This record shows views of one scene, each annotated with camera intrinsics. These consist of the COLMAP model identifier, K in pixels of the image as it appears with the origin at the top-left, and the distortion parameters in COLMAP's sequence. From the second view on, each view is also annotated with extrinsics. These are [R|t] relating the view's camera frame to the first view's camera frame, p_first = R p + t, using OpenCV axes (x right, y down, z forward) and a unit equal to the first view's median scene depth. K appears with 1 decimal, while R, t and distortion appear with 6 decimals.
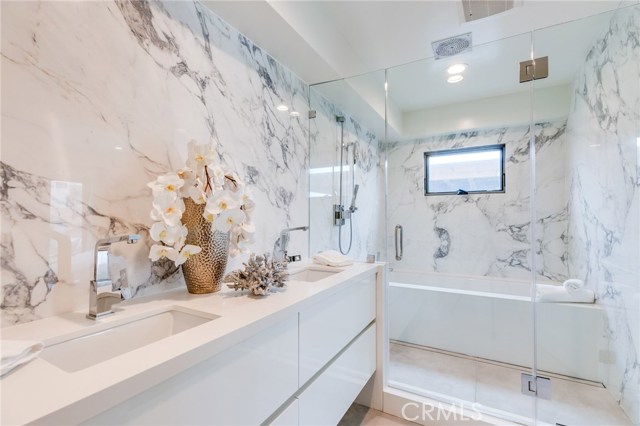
lens RADIAL K [[293.2, 0, 318.9], [0, 293.2, 213.4], [0, 0, 1]] dist [0.001045, 0.000689]
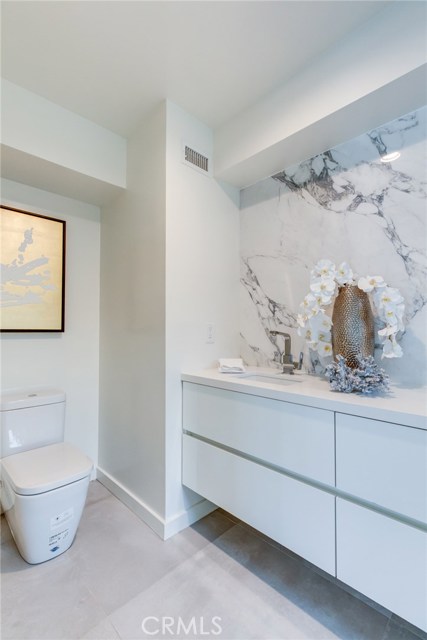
lens RADIAL K [[293.2, 0, 213.5], [0, 293.2, 321.7], [0, 0, 1]] dist [0.001045, 0.000689]
pose [[-0.287262, -0.027446, -0.957459, 0.913343], [0.016626, 0.999296, -0.033634, 0.046314], [0.957708, -0.025580, -0.286604, 0.793857]]
